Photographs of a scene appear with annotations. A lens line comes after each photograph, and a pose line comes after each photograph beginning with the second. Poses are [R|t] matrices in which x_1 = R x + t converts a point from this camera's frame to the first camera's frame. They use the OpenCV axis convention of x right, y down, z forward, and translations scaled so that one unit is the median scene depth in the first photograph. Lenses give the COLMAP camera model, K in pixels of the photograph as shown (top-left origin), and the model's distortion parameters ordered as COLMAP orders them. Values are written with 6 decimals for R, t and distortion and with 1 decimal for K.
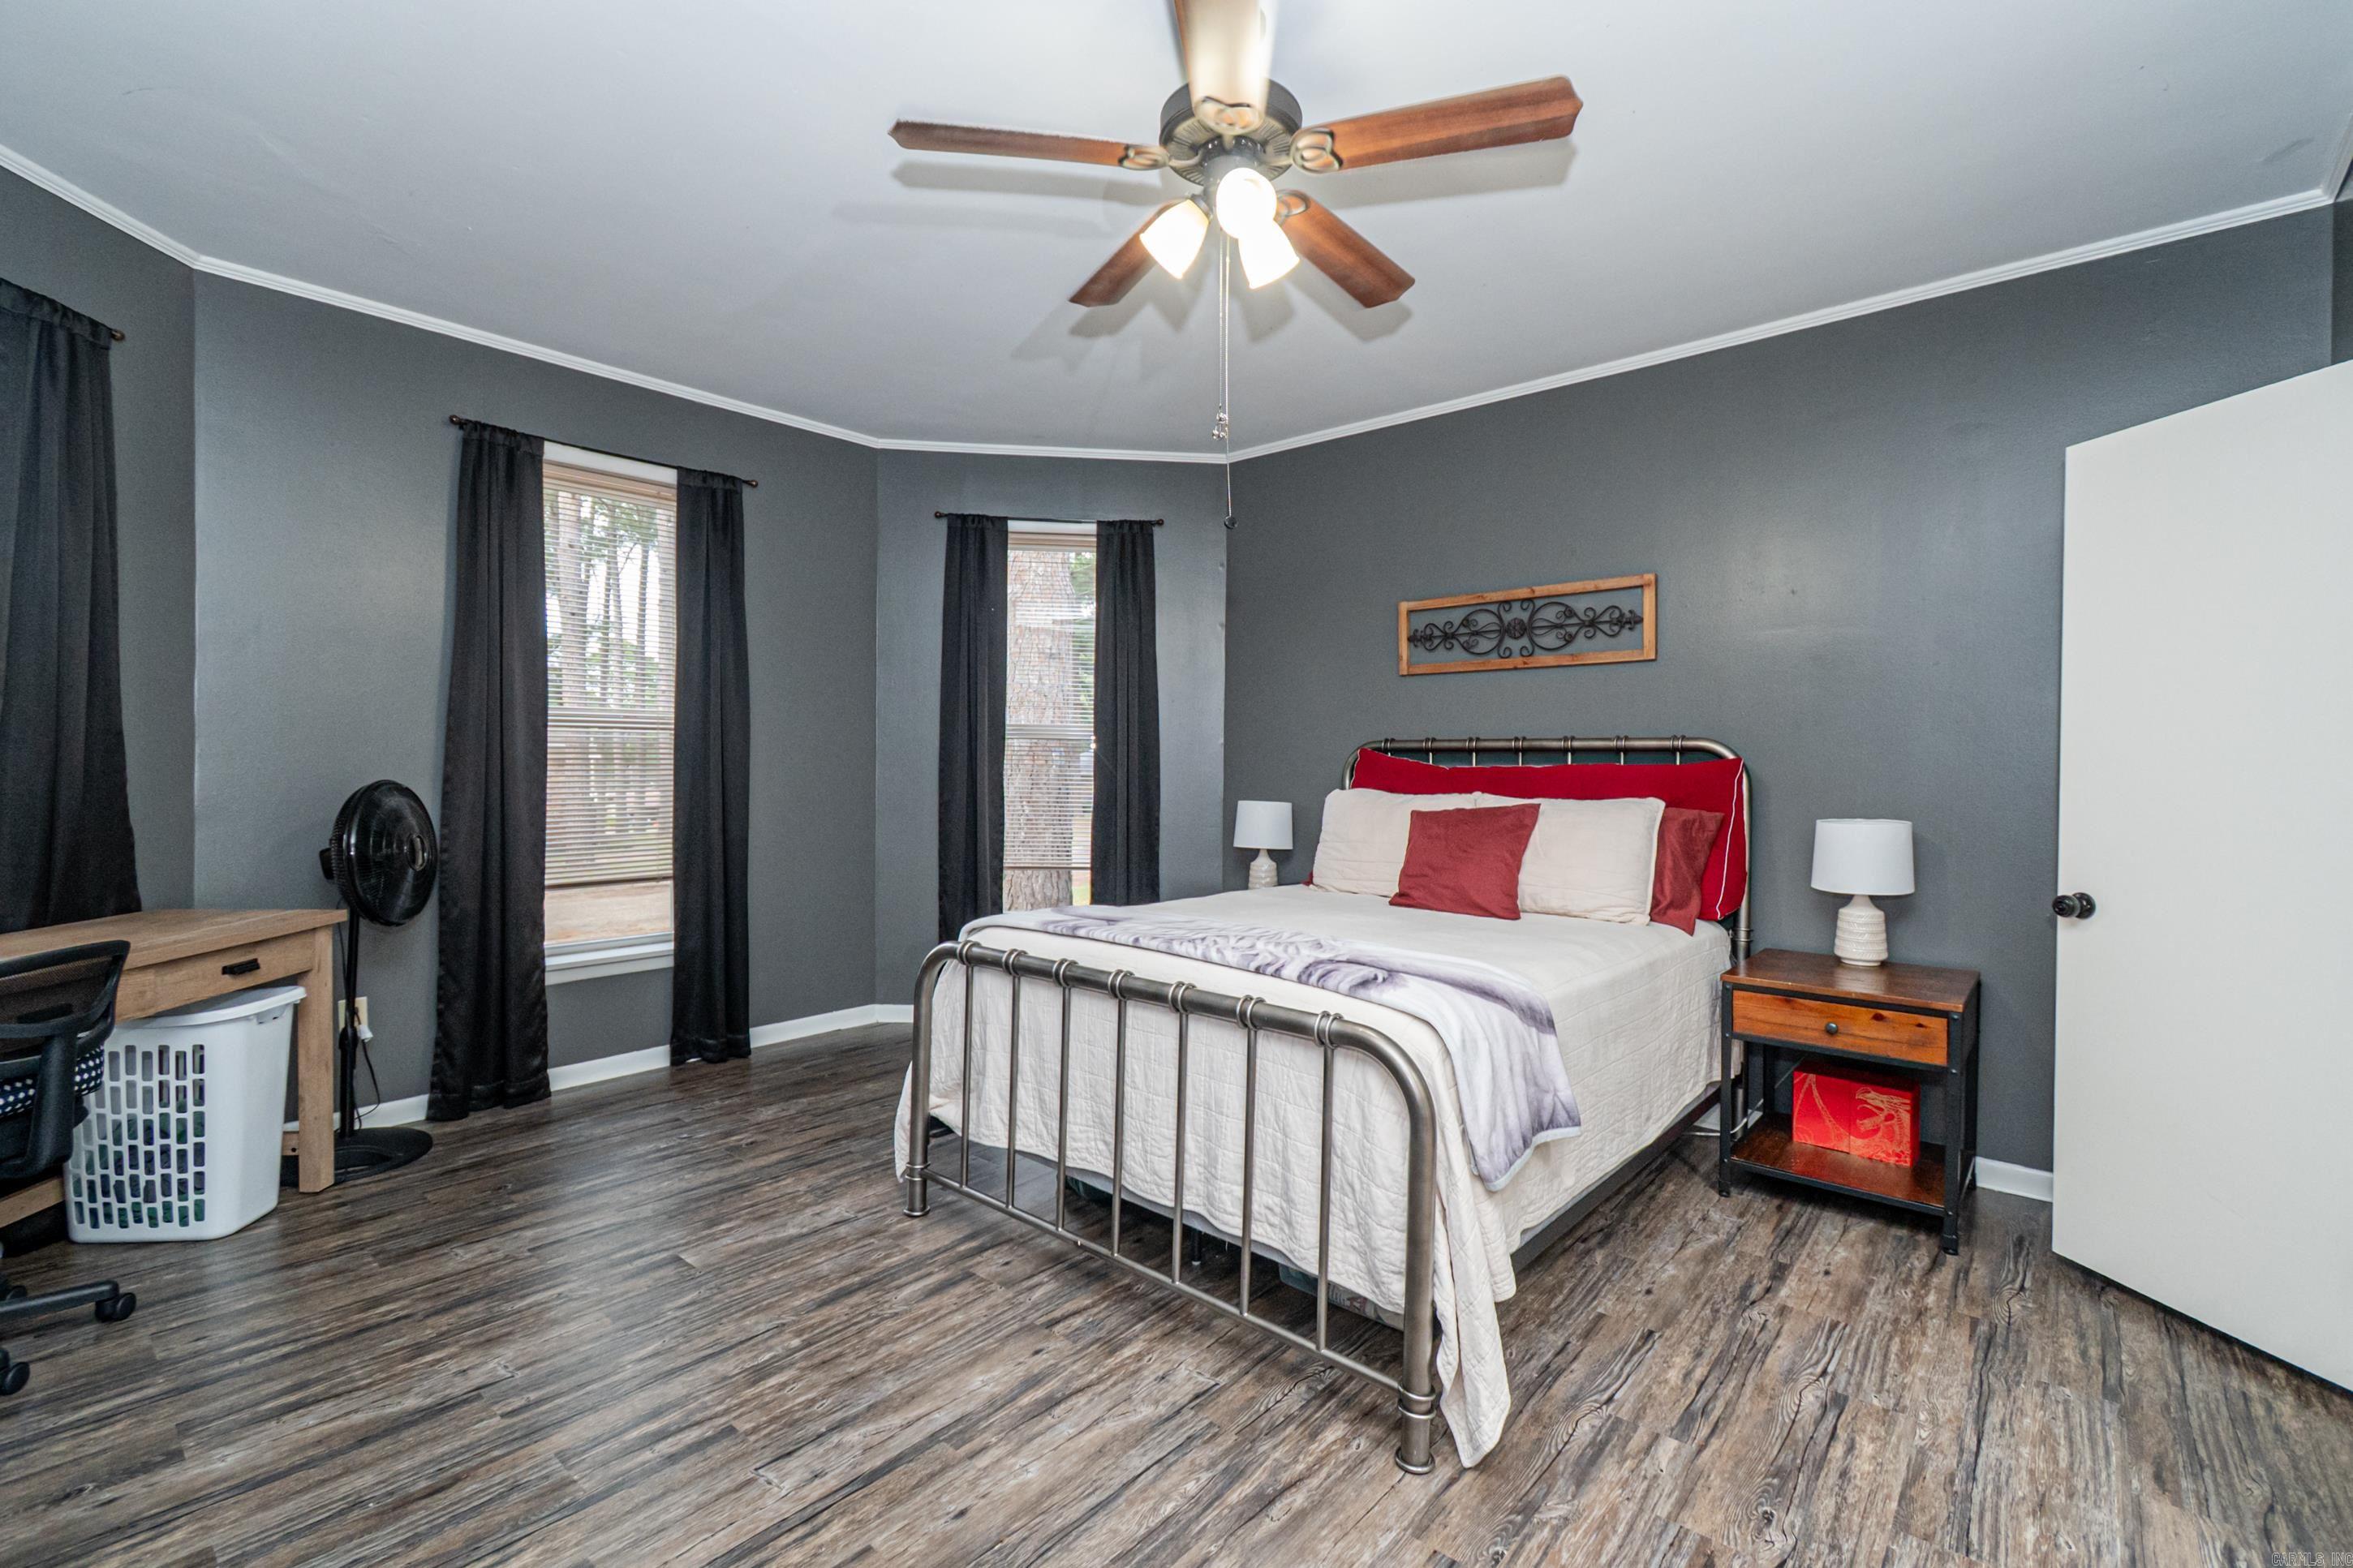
lens RADIAL K [[1055.4, 0, 1176.5], [0, 1055.4, 784.0], [0, 0, 1]] dist [-0.043393, -0.000372]
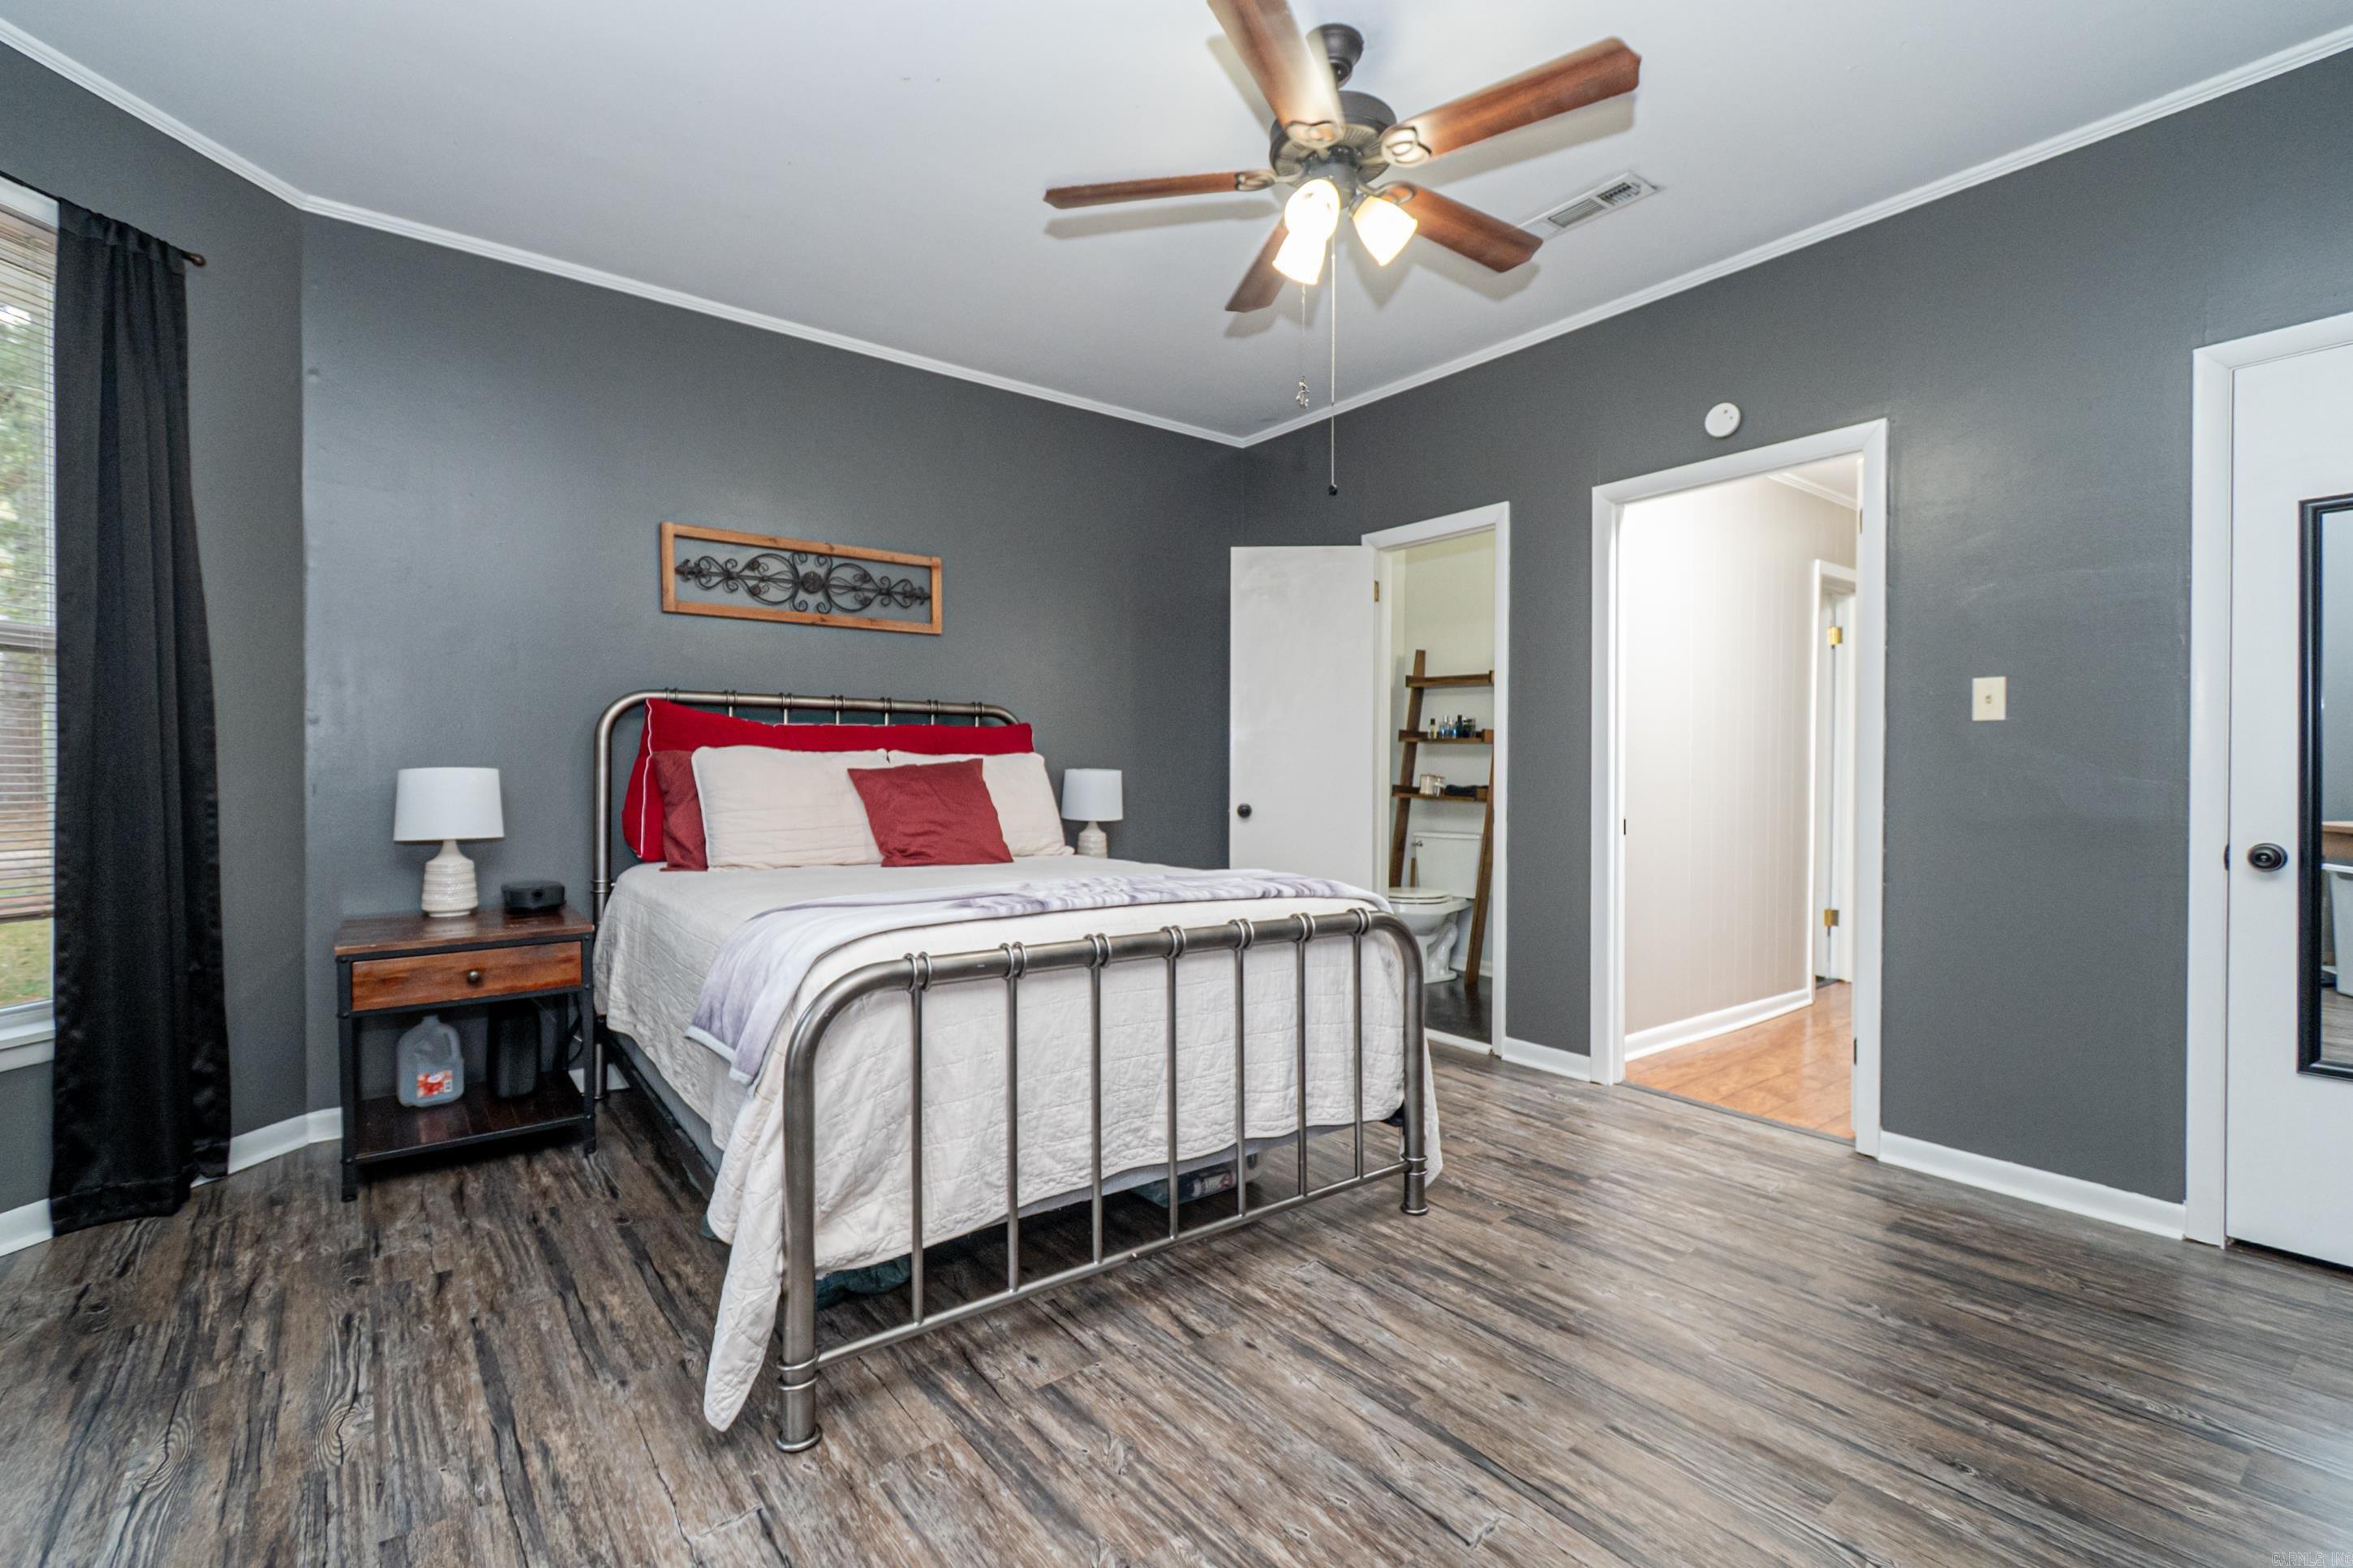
lens RADIAL K [[1041.1, 0, 1176.5], [0, 1041.1, 784.0], [0, 0, 1]] dist [0.004992, -0.004222]
pose [[0.191888, -0.046300, 0.980324, -0.603380], [-0.007488, 0.998788, 0.048638, -0.010984], [-0.981388, -0.016674, 0.191309, 0.503473]]
